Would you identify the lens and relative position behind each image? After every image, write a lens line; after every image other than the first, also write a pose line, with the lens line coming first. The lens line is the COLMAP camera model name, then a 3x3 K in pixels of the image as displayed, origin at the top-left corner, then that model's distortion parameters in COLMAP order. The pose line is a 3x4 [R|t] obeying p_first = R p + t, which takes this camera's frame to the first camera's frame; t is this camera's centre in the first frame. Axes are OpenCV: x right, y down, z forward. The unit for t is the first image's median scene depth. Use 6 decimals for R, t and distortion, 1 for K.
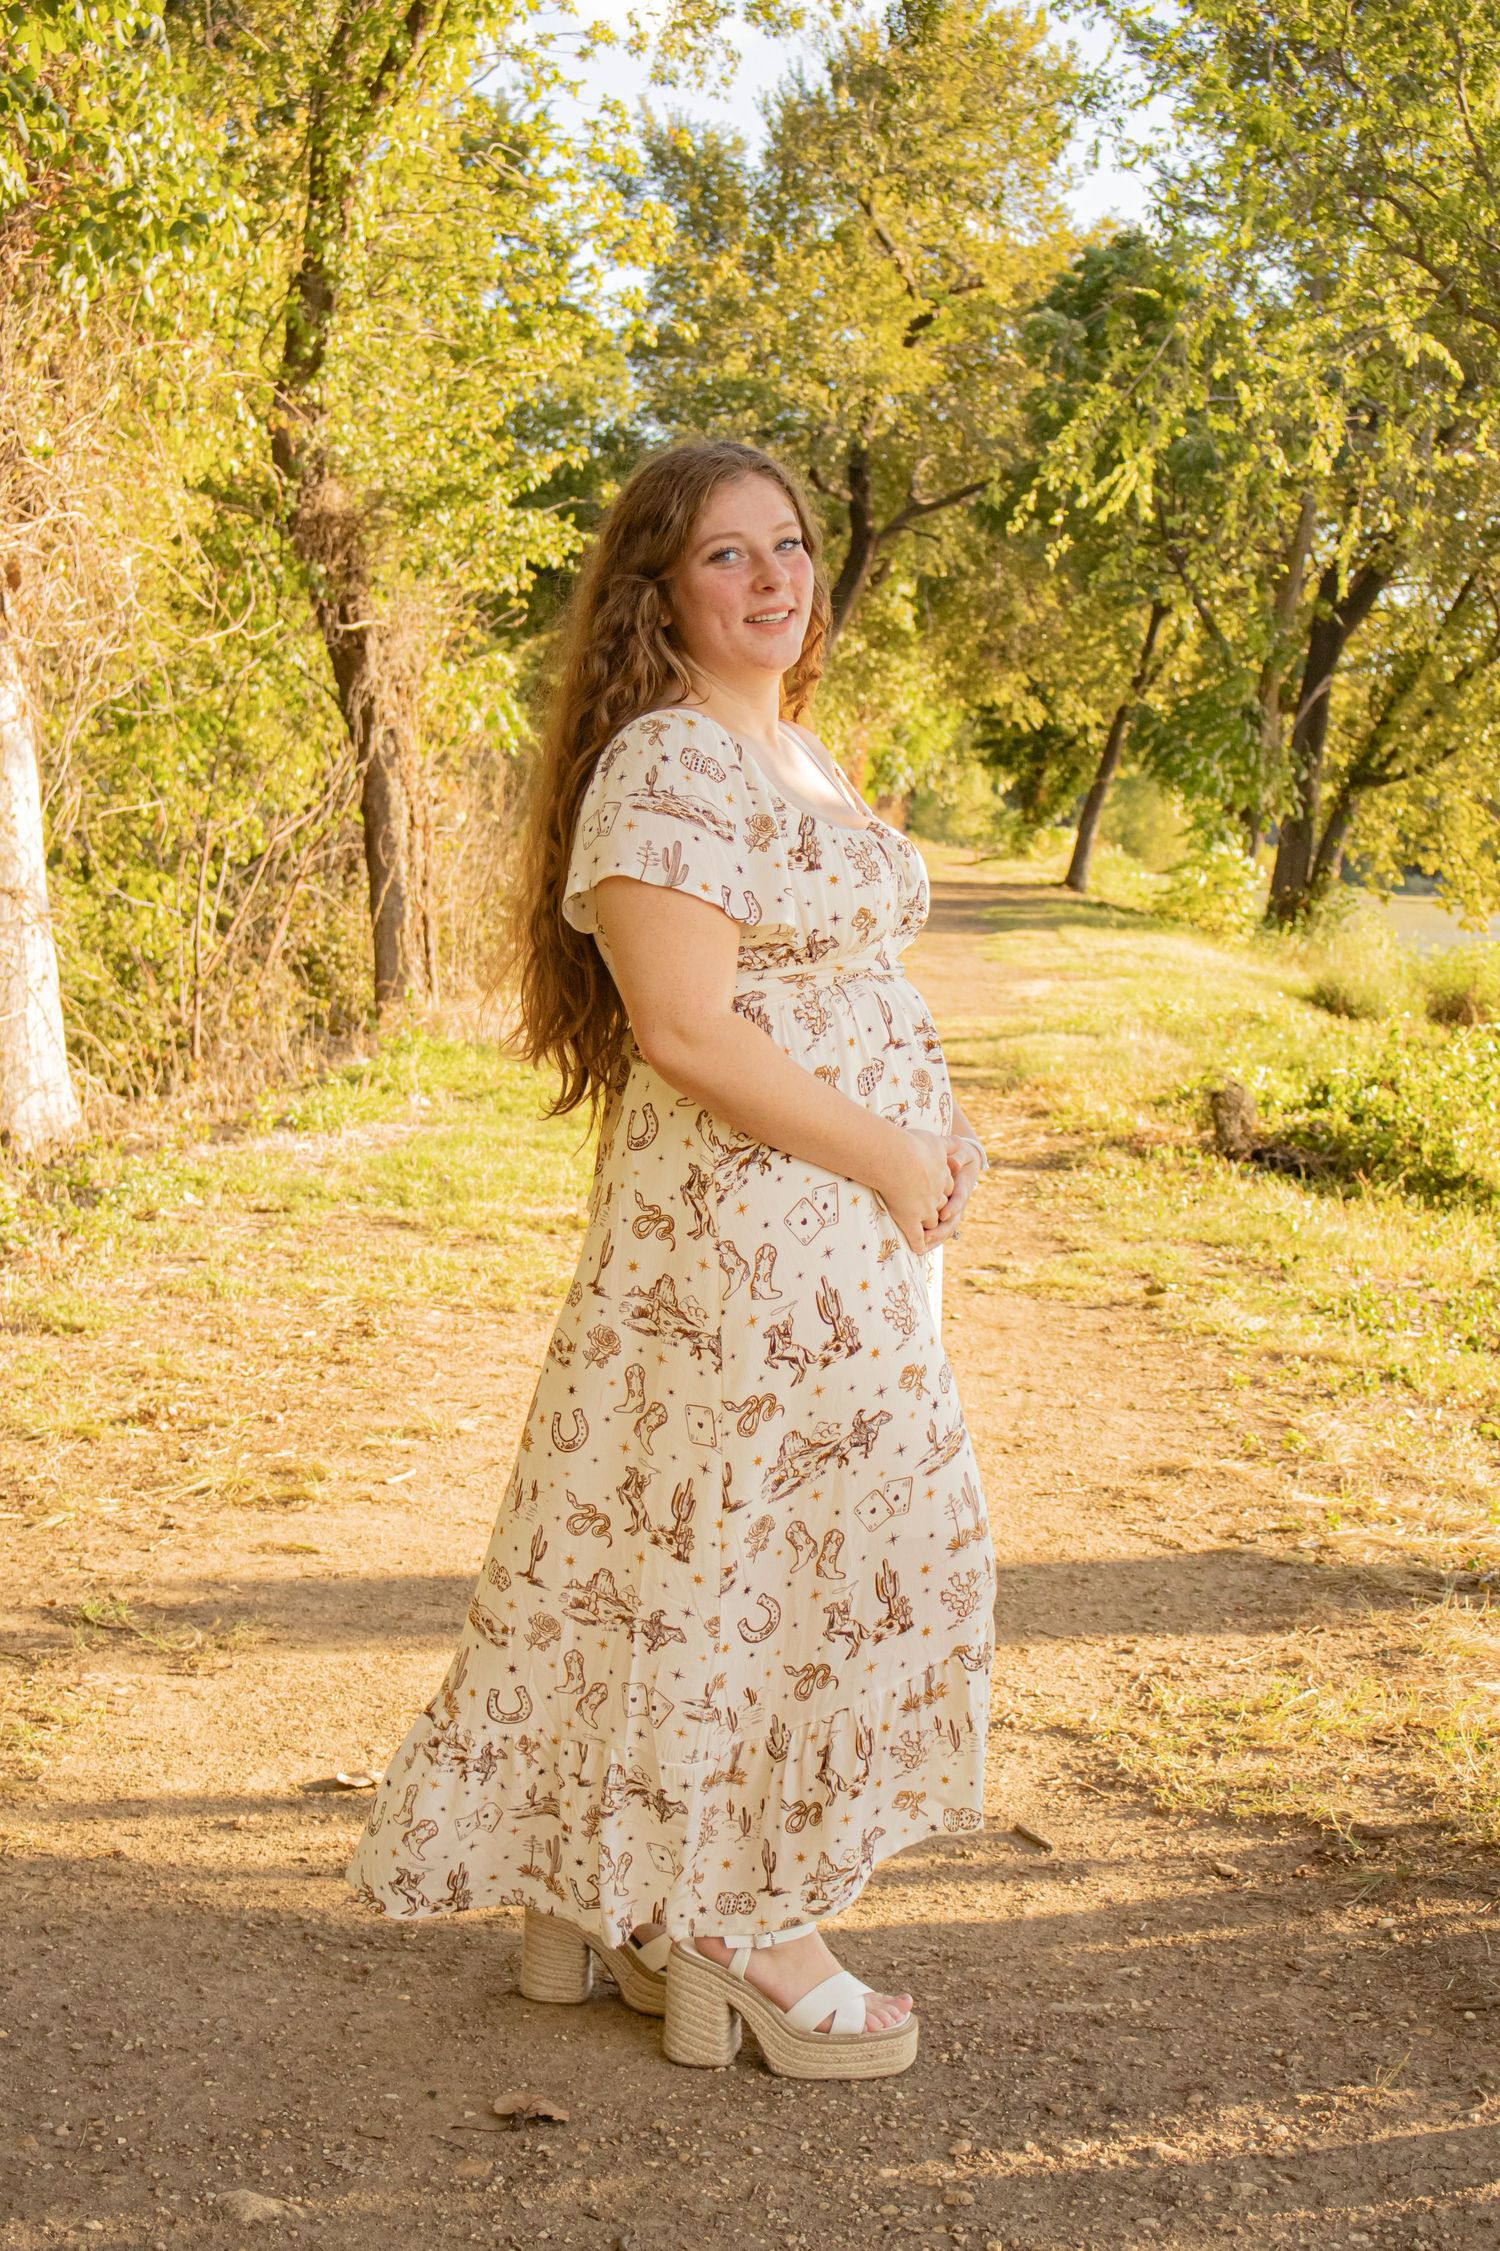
lens RADIAL K [[3253.1, 0, 750.0], [0, 3253.1, 1125.5], [0, 0, 1]] dist [-0.098211, -0.007732]
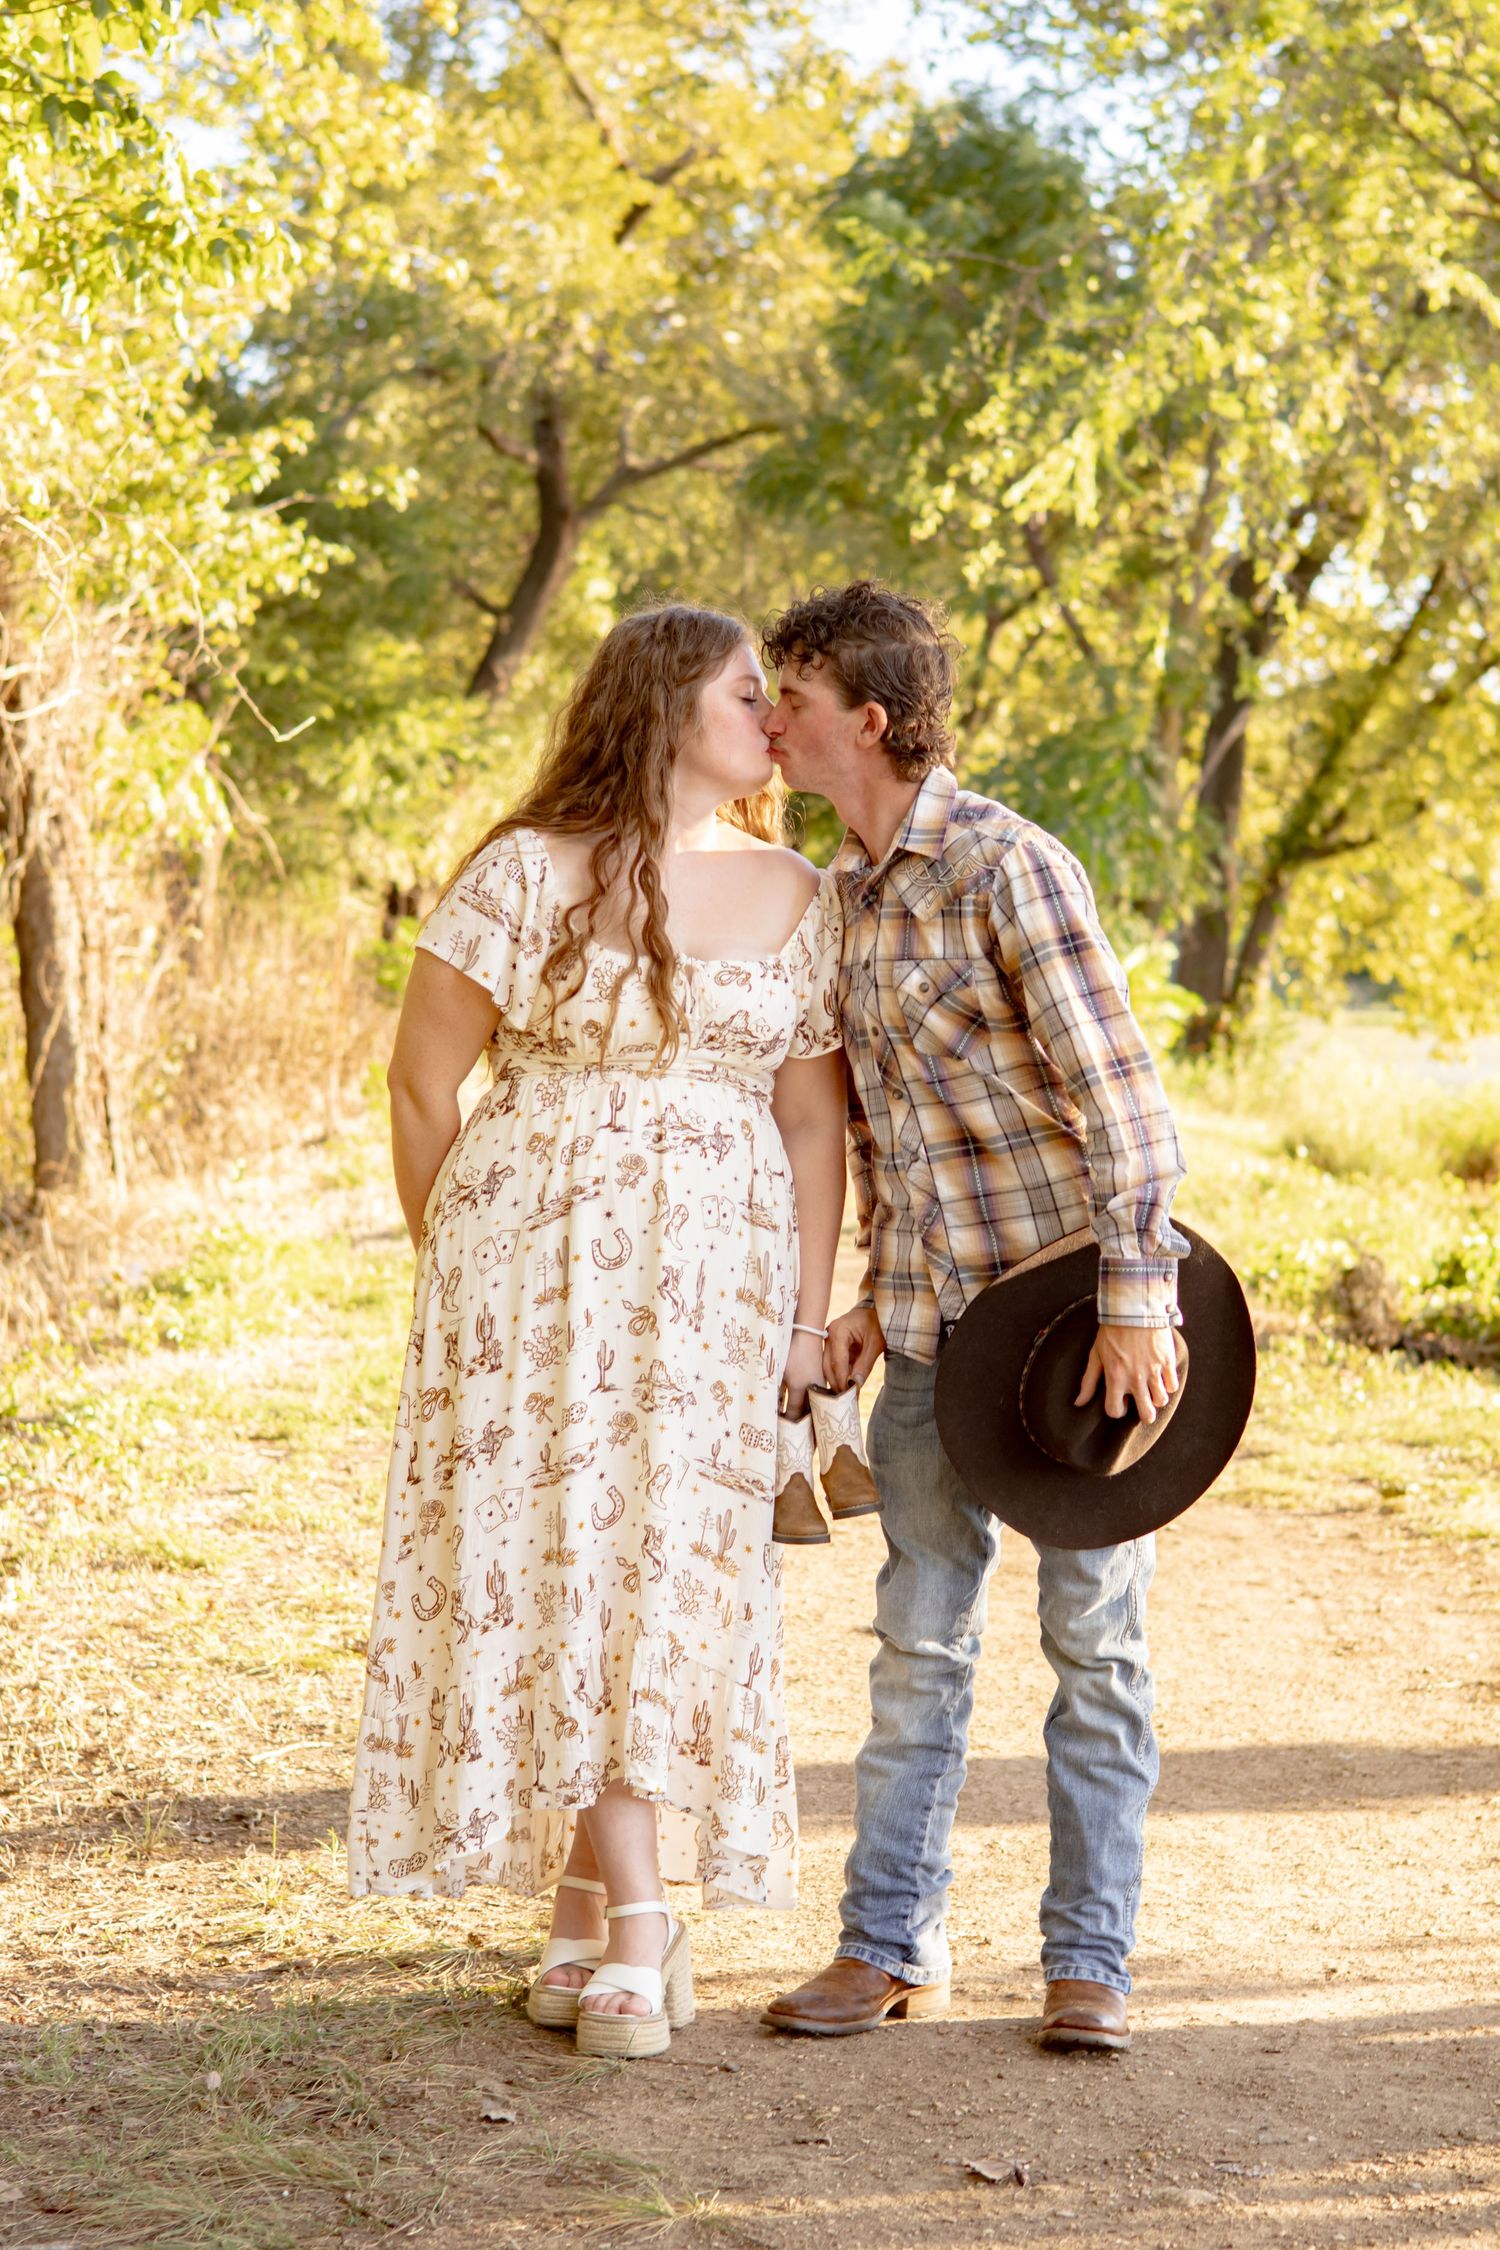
lens RADIAL K [[4975.9, 0, 750.0], [0, 4975.9, 1125.0], [0, 0, 1]] dist [-0.001598, 0.075943]
pose [[0.994229, -0.022811, 0.104823, -0.073628], [0.028137, 0.998372, -0.049612, 0.006353], [-0.103521, 0.052275, 0.993253, -0.114225]]
